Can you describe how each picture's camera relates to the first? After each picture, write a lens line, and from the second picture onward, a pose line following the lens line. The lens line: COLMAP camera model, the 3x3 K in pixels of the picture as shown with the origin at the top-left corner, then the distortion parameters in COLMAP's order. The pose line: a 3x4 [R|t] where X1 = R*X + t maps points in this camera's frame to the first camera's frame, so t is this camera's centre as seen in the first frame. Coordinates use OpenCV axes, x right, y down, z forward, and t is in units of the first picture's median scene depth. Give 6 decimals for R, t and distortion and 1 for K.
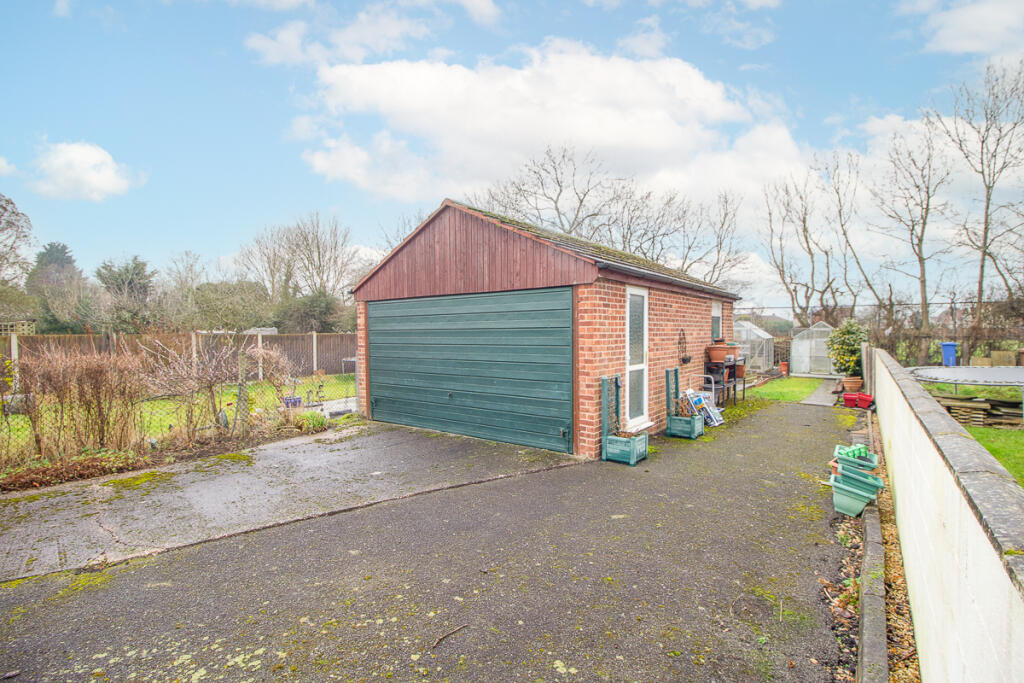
lens RADIAL K [[473.4, 0, 524.4], [0, 473.4, 342.1], [0, 0, 1]] dist [-0.000309, -0.011754]
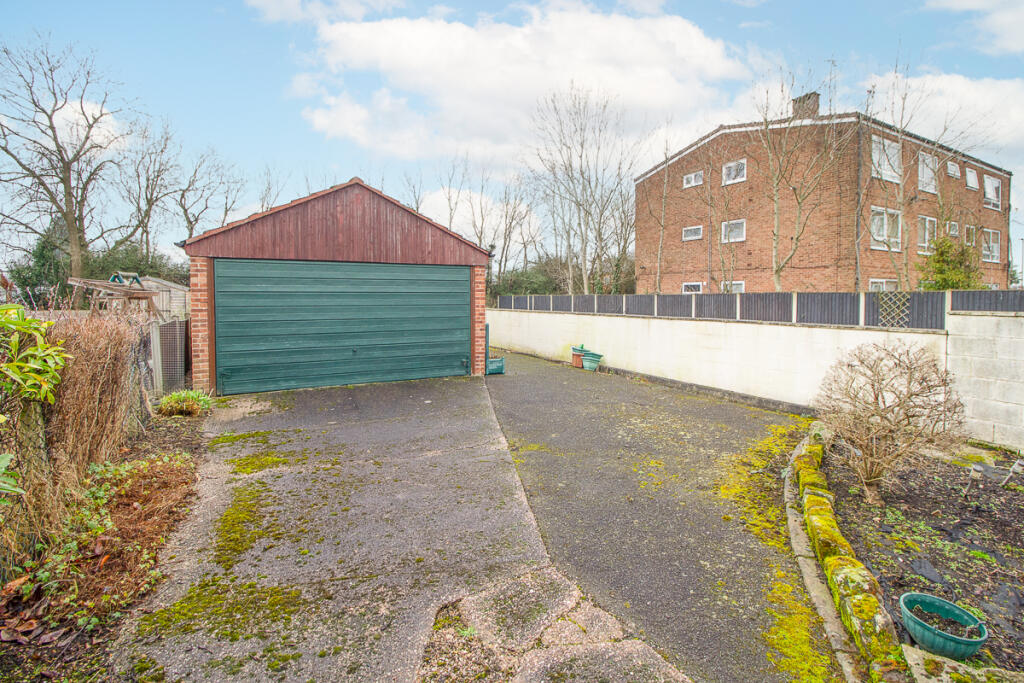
lens RADIAL K [[492.2, 0, 515.4], [0, 492.2, 316.3], [0, 0, 1]] dist [0.003164, -0.012991]
pose [[0.441014, -0.026316, 0.897114, -0.406932], [0.016825, 0.999637, 0.021052, 0.004630], [-0.897342, 0.005810, 0.441297, 0.052366]]
